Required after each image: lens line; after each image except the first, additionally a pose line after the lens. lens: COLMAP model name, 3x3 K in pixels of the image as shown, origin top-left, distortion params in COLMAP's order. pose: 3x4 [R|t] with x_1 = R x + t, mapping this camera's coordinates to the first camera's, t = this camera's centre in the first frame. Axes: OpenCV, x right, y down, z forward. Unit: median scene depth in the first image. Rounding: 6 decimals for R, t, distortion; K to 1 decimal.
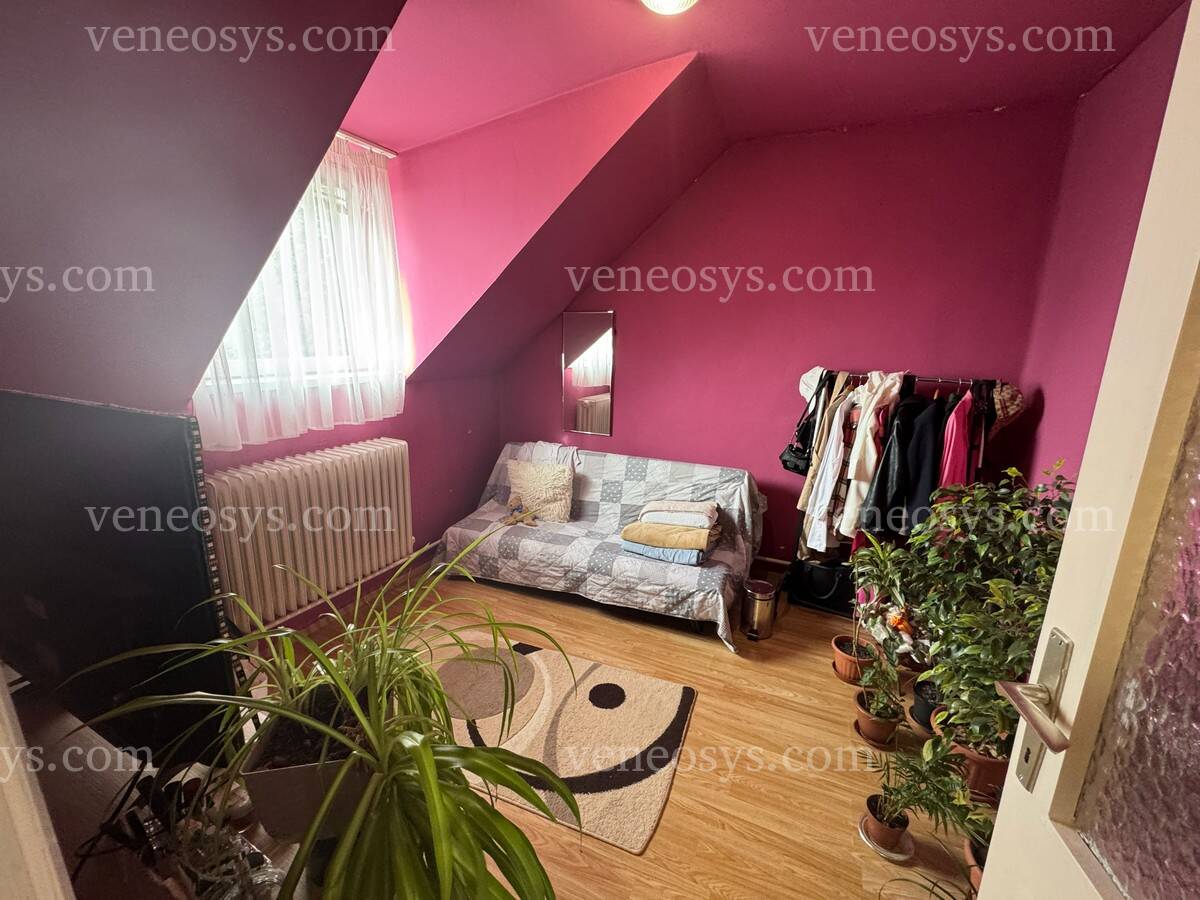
lens RADIAL K [[479.4, 0, 600.0], [0, 479.4, 450.0], [0, 0, 1]] dist [-0.003991, 0.000159]
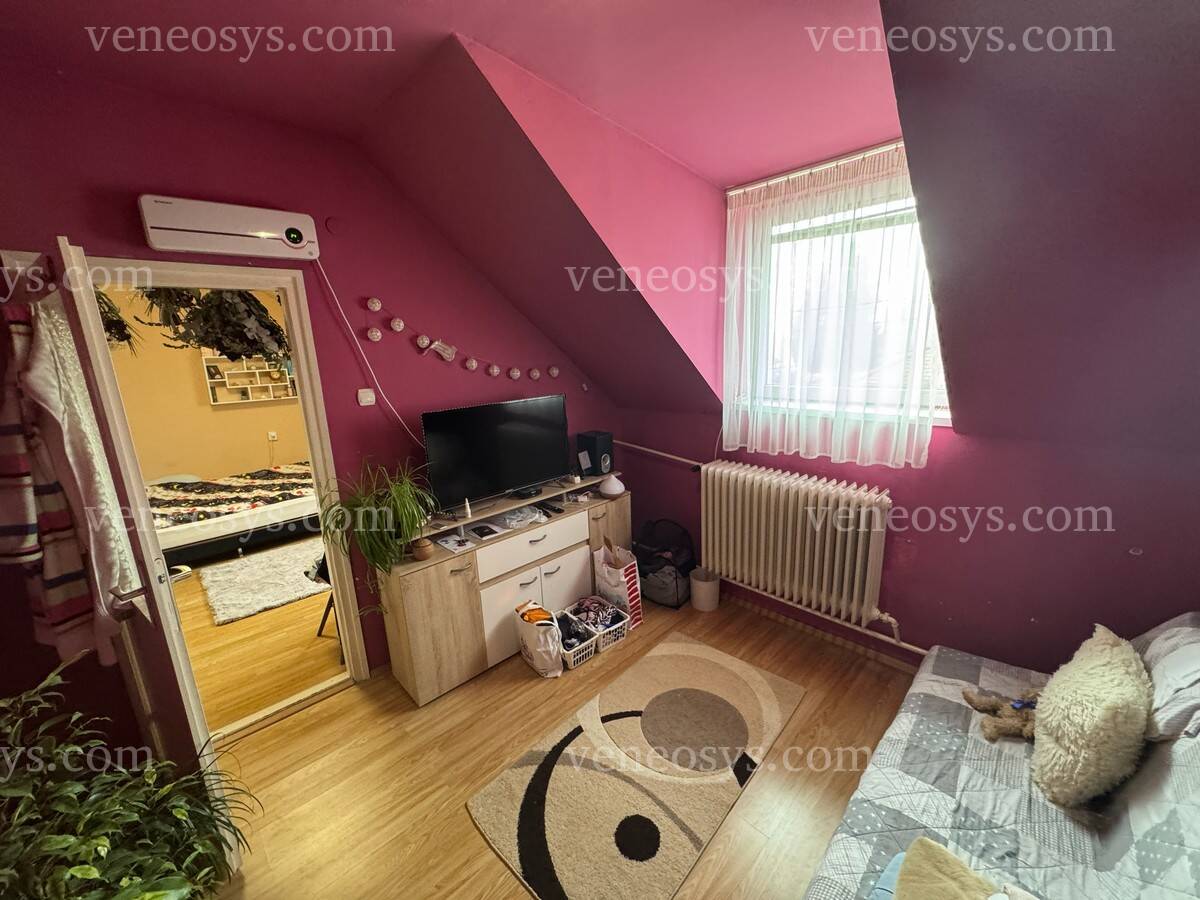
lens RADIAL K [[479.4, 0, 600.0], [0, 479.4, 450.0], [0, 0, 1]] dist [-0.003991, 0.000159]
pose [[-0.363077, 0.213279, -0.907021, 0.631136], [-0.161801, 0.944229, 0.286796, -0.326235], [0.917603, 0.250886, -0.308320, 1.026939]]
